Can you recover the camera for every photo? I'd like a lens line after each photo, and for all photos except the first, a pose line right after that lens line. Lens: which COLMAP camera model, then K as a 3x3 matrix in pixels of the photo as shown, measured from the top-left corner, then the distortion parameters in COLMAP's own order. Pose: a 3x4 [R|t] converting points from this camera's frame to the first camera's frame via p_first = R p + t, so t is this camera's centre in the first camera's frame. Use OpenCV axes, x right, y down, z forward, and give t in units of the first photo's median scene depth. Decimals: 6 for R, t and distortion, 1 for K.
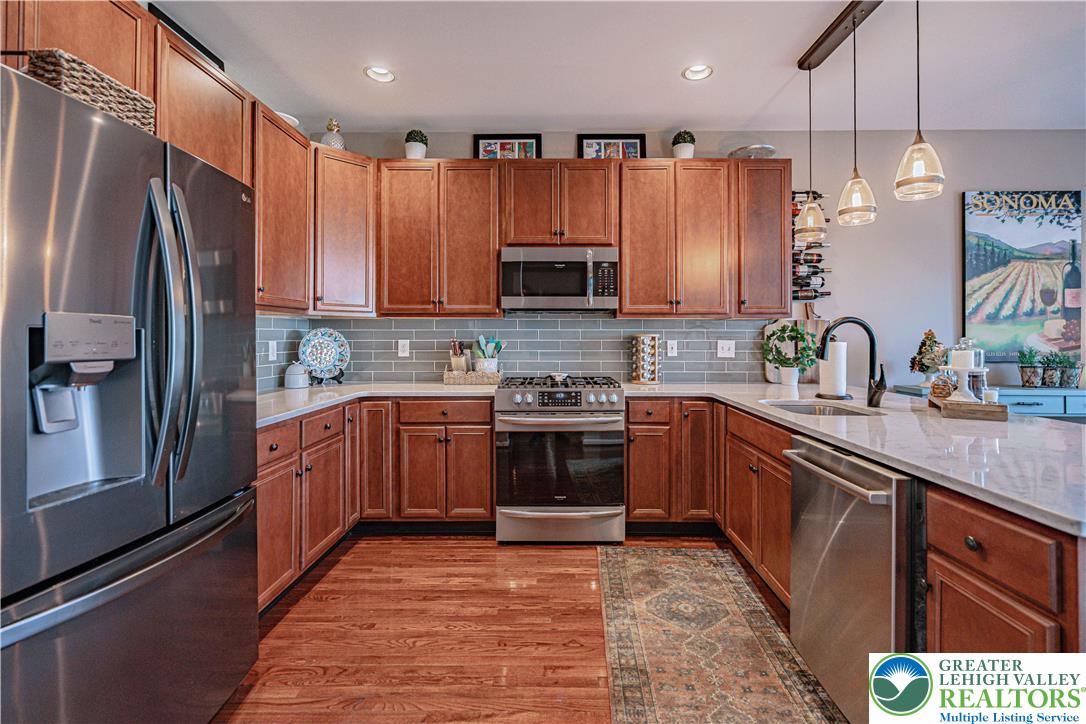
lens RADIAL K [[511.8, 0, 566.3], [0, 511.8, 331.7], [0, 0, 1]] dist [-0.000931, 0.001940]
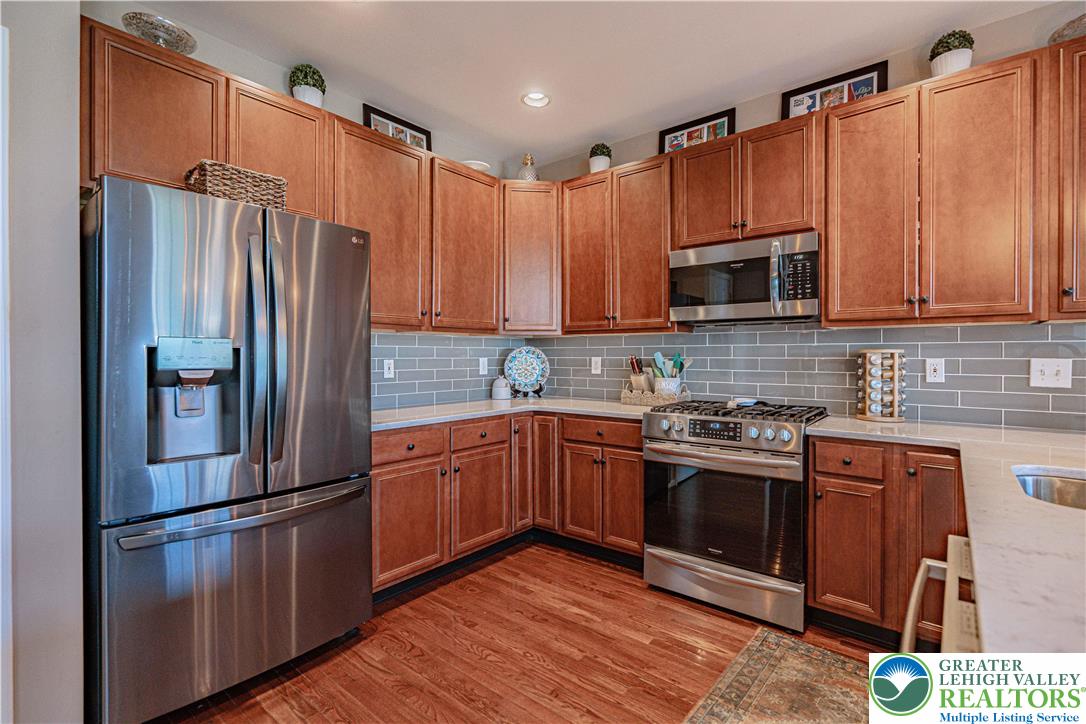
lens RADIAL K [[508.6, 0, 539.8], [0, 508.6, 355.4], [0, 0, 1]] dist [0.001516, 0.000826]
pose [[0.766849, -0.000486, -0.641828, 0.258314], [0.007225, 0.999943, 0.007876, 0.004258], [0.641787, -0.010677, 0.766809, 0.181469]]
